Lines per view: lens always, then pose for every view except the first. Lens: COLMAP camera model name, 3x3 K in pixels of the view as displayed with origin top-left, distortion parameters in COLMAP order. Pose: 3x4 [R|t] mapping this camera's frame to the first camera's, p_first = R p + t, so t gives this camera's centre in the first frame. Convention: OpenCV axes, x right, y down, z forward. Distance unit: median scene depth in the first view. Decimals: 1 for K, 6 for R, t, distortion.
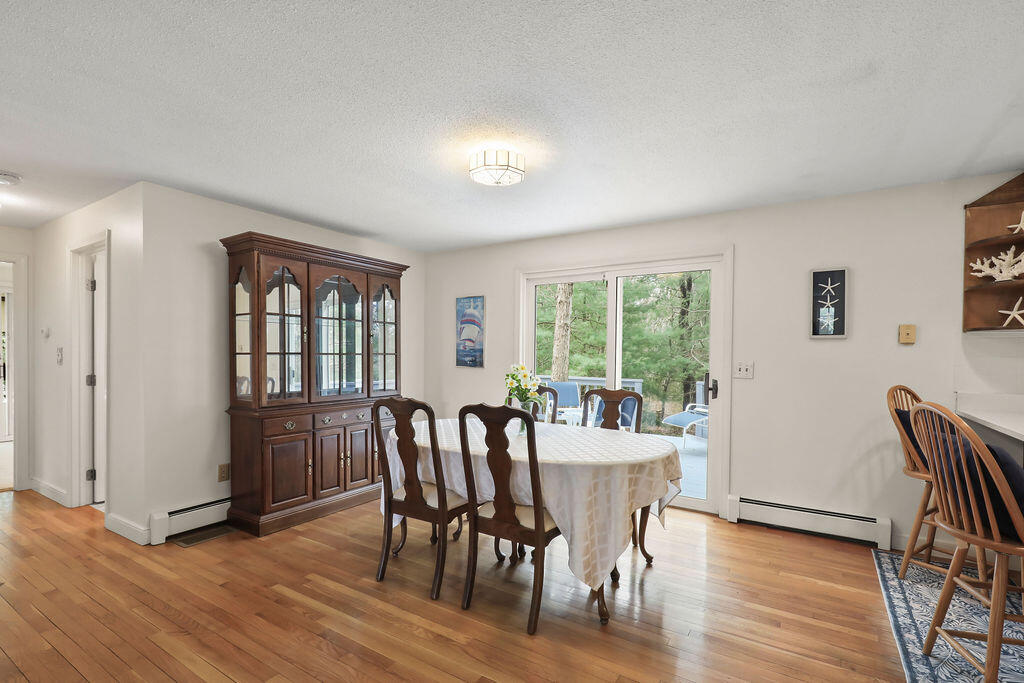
lens RADIAL K [[468.7, 0, 517.7], [0, 468.7, 365.2], [0, 0, 1]] dist [0.002453, 0.000537]
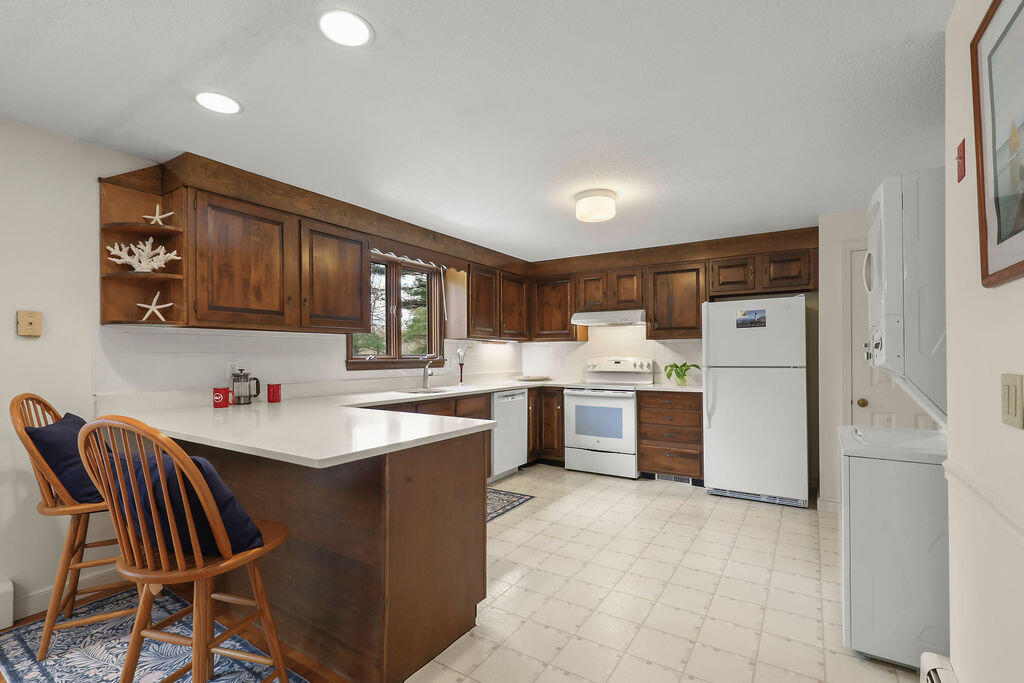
lens RADIAL K [[462.3, 0, 513.9], [0, 462.3, 351.1], [0, 0, 1]] dist [0.000710, -0.000198]
pose [[0.005429, -0.006058, 0.999967, 0.104478], [0.026513, 0.999631, 0.005912, -0.006882], [-0.999634, 0.026480, 0.005588, 0.242969]]
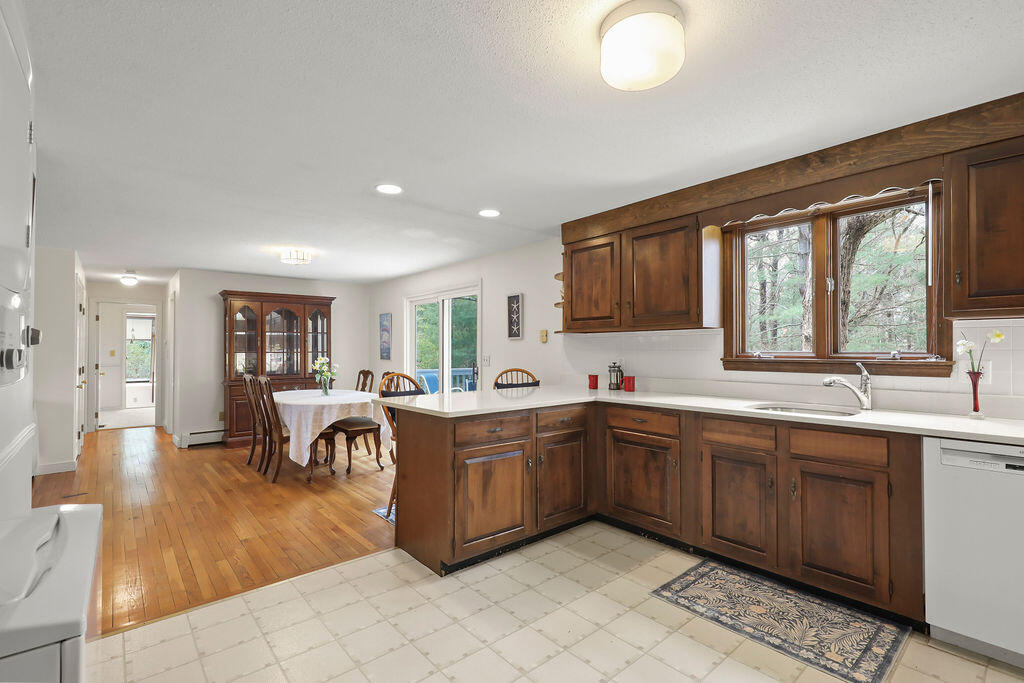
lens RADIAL K [[469.4, 0, 532.9], [0, 469.4, 347.9], [0, 0, 1]] dist [-0.020155, -0.000208]
pose [[0.960677, -0.013822, -0.277323, 1.327367], [0.005677, 0.999529, -0.030153, 0.022927], [0.277609, 0.027393, 0.960303, -0.546830]]
